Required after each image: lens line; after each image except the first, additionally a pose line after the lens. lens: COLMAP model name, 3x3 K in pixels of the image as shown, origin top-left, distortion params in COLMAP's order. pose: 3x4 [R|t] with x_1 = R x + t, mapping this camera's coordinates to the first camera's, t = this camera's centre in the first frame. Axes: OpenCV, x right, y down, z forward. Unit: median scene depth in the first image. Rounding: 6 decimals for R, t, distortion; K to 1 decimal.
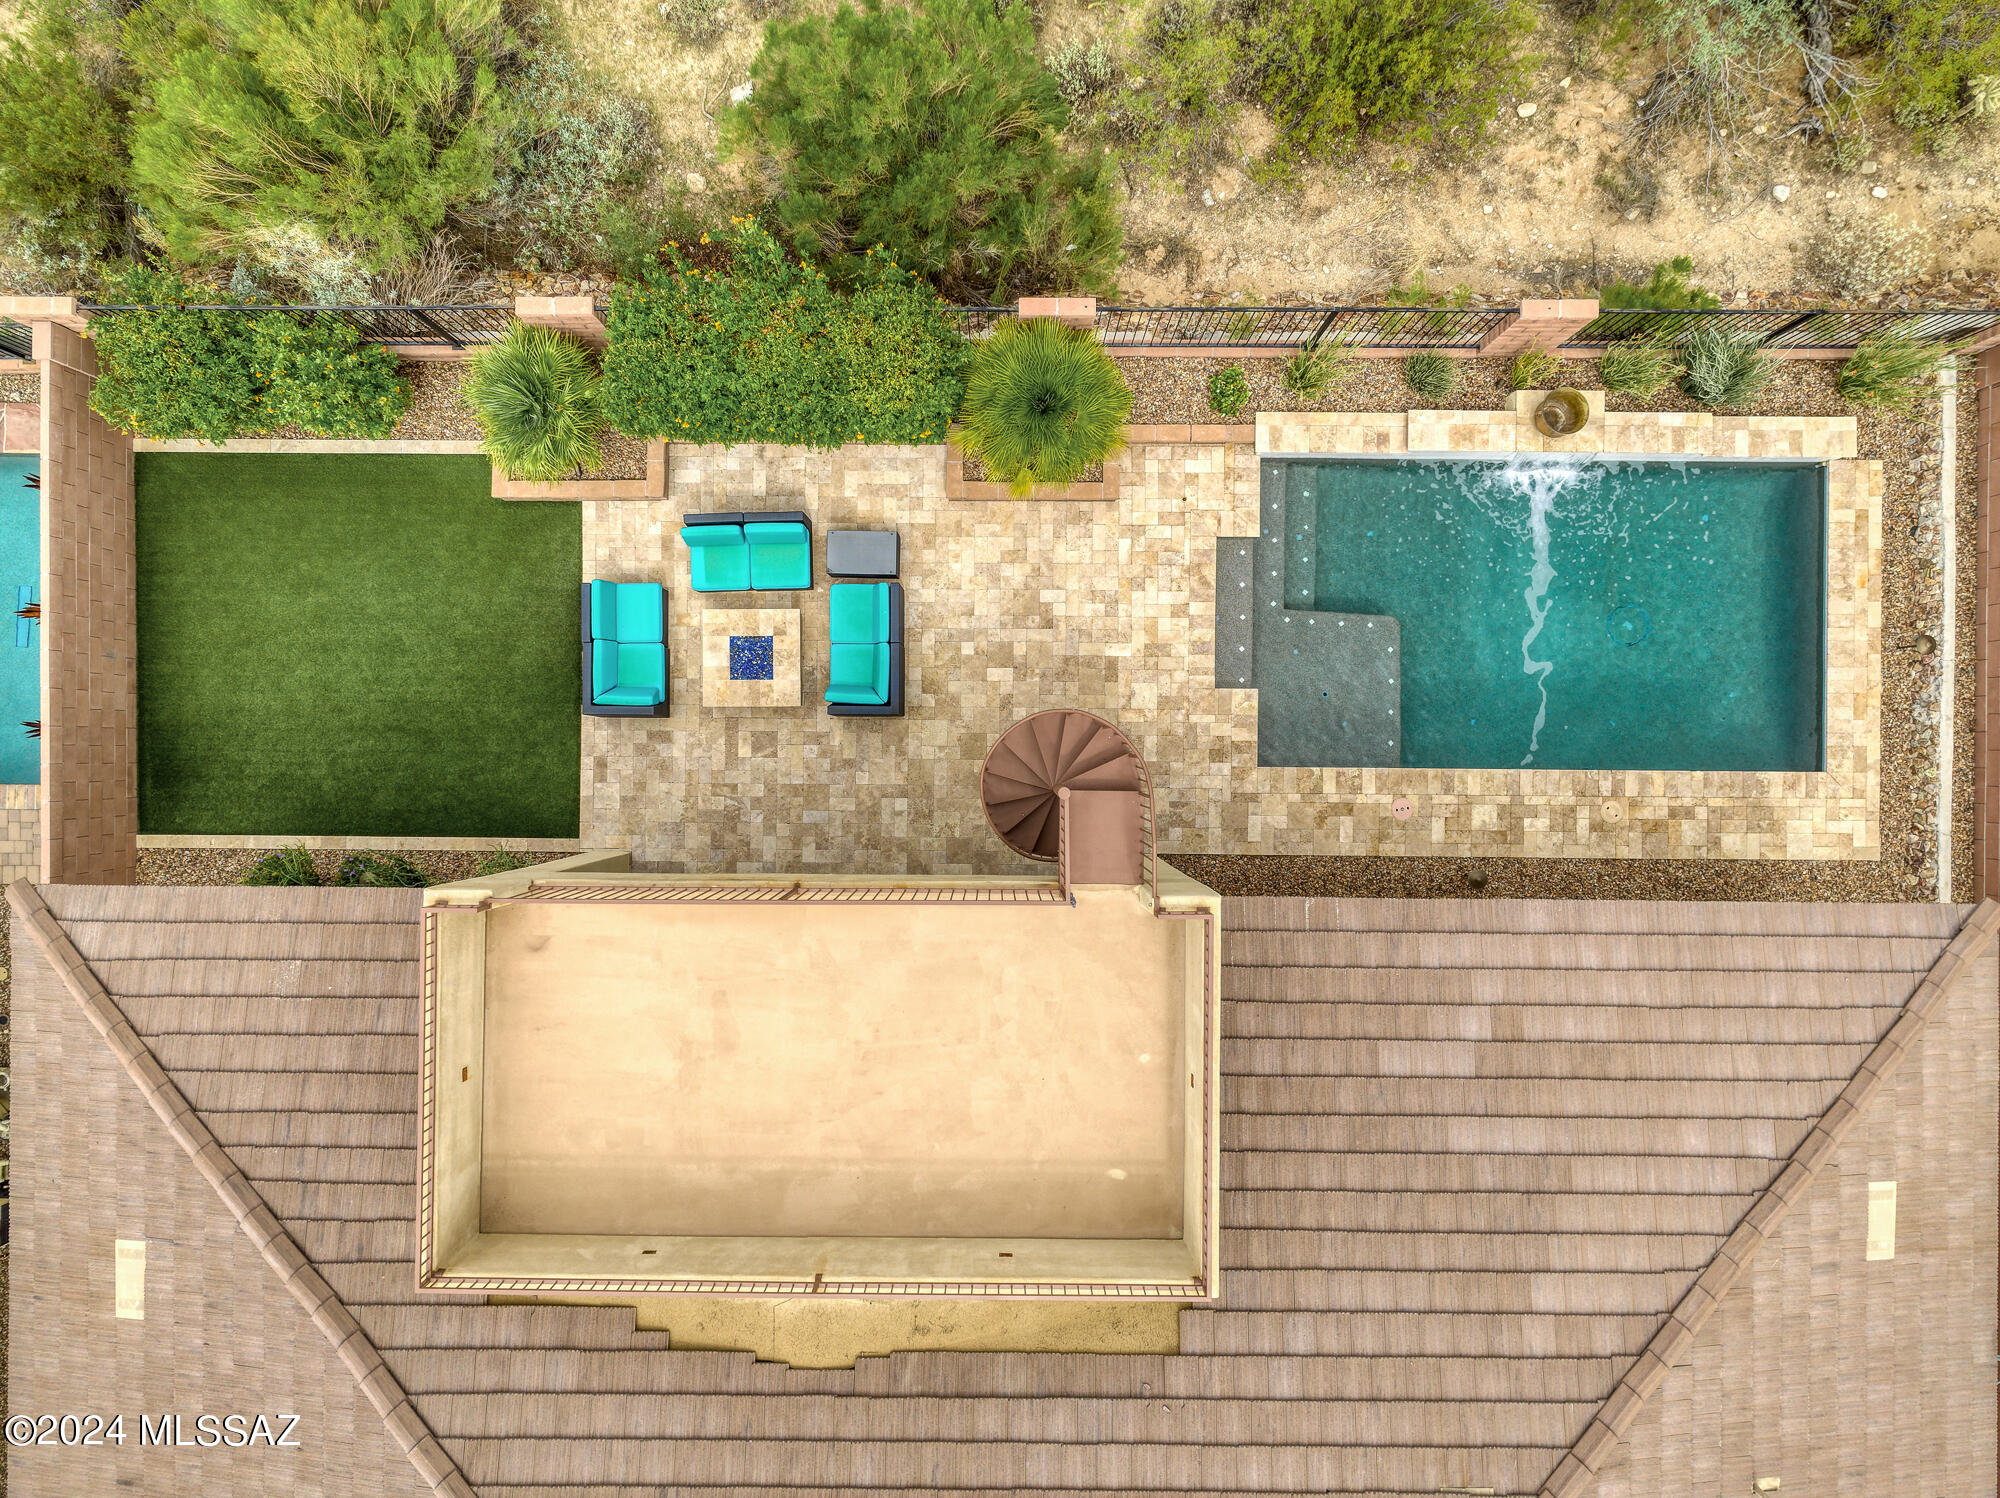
lens RADIAL K [[1371.7, 0, 1003.0], [0, 1371.7, 761.8], [0, 0, 1]] dist [0.004938, -0.004619]
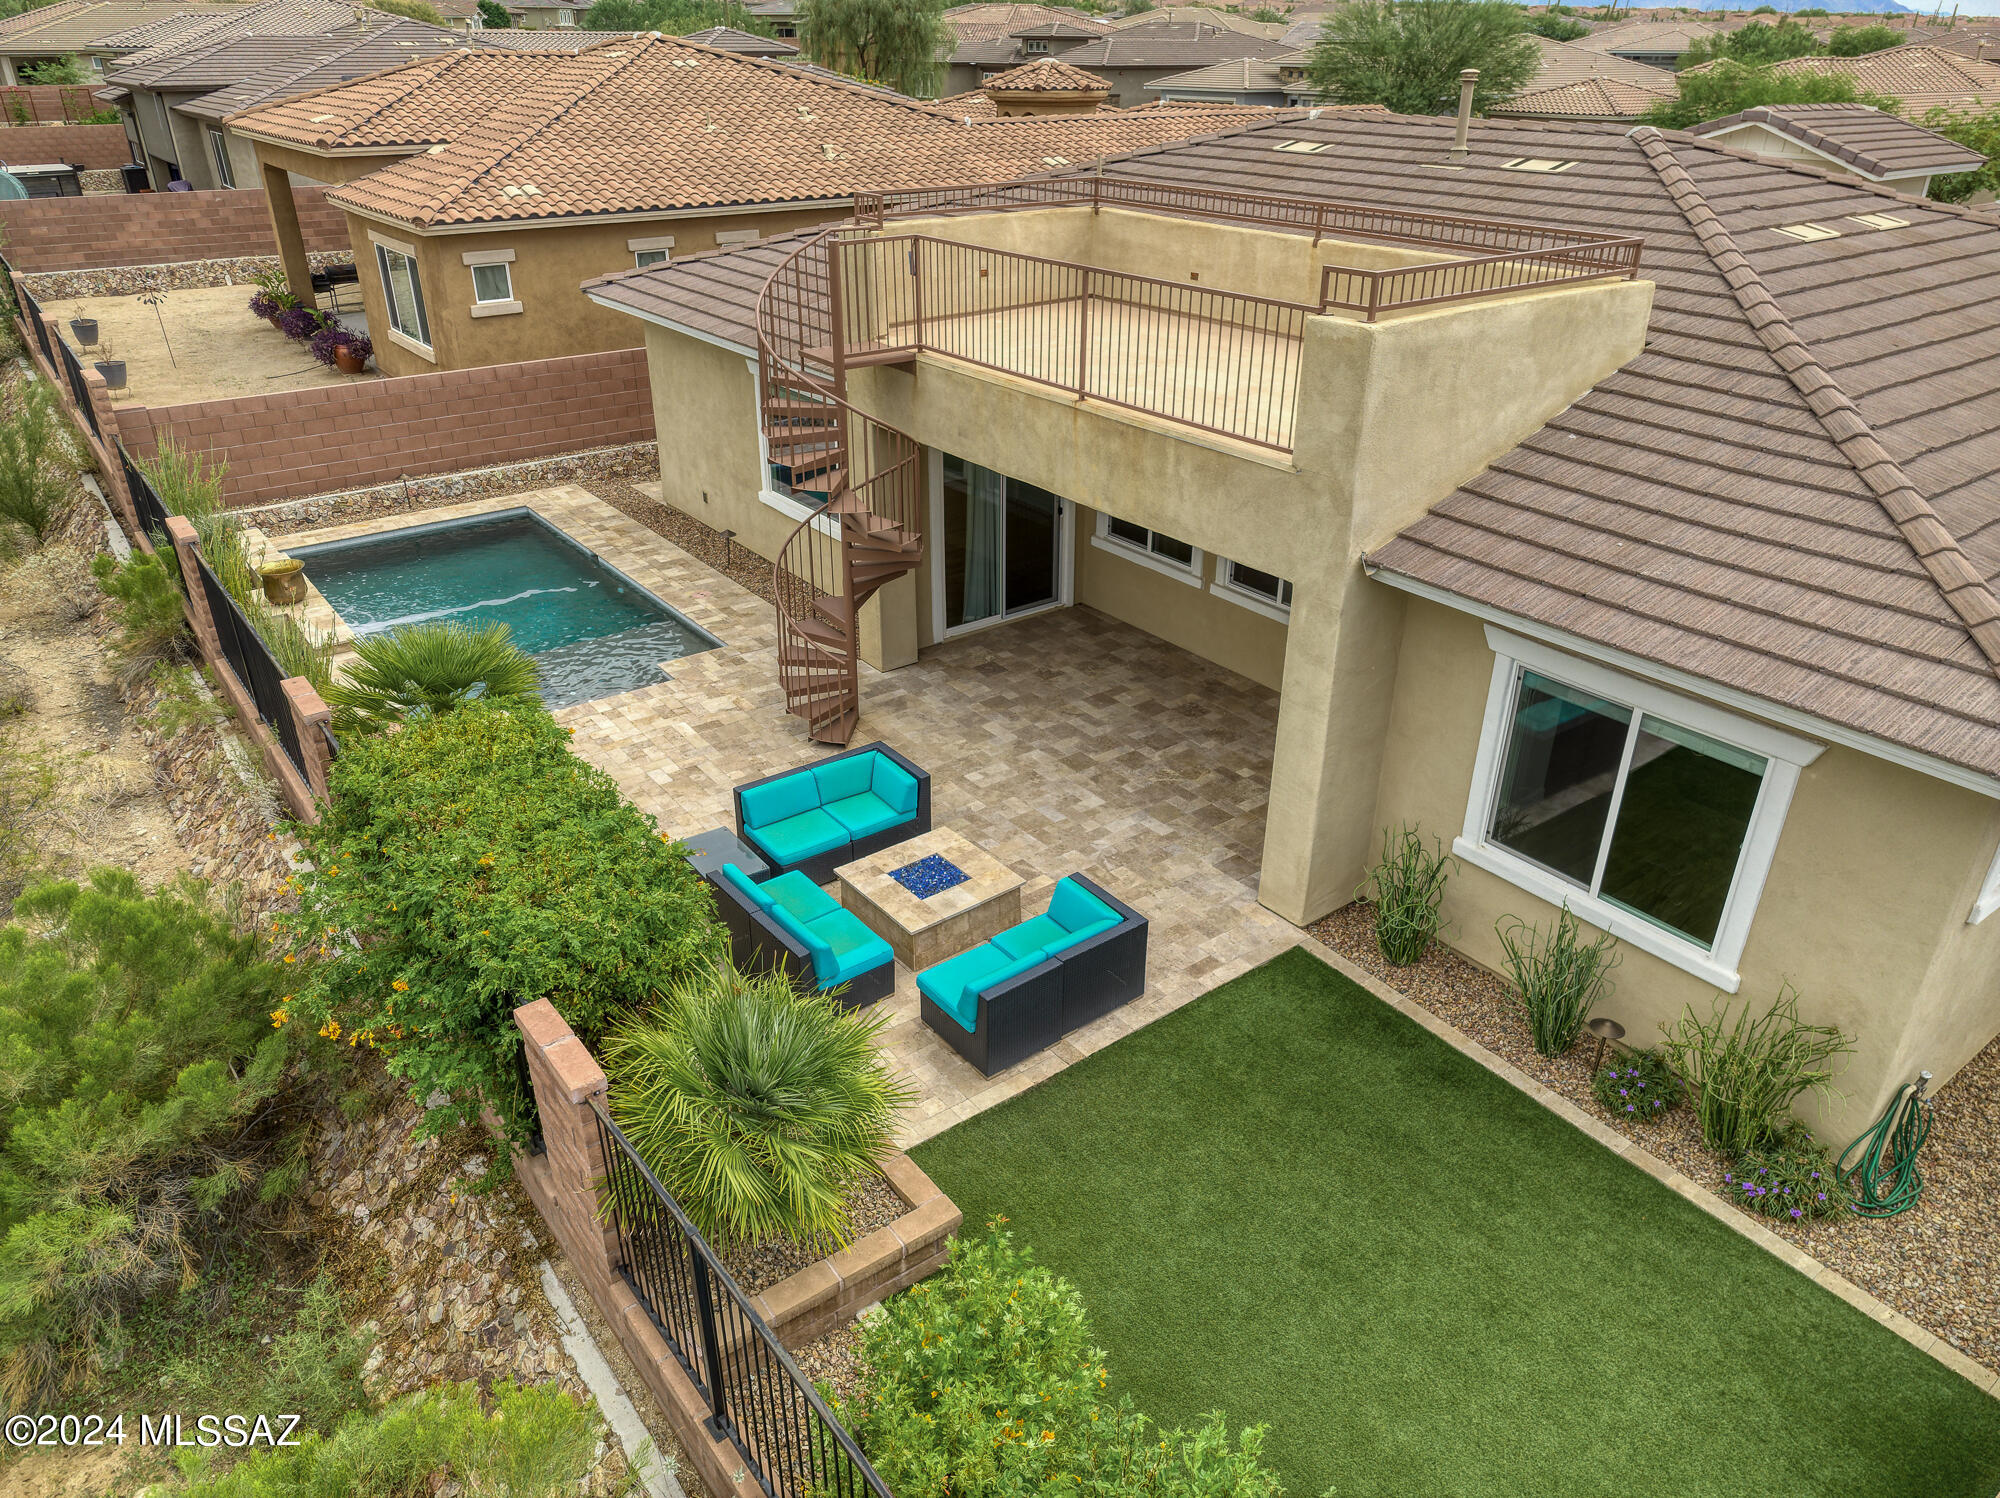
lens RADIAL K [[1371.7, 0, 1003.0], [0, 1371.7, 761.8], [0, 0, 1]] dist [0.004938, -0.004619]
pose [[-0.609655, -0.363455, 0.704430, -0.670692], [0.792664, -0.277121, 0.543035, -0.404437], [-0.002156, 0.889440, 0.457046, 0.622828]]
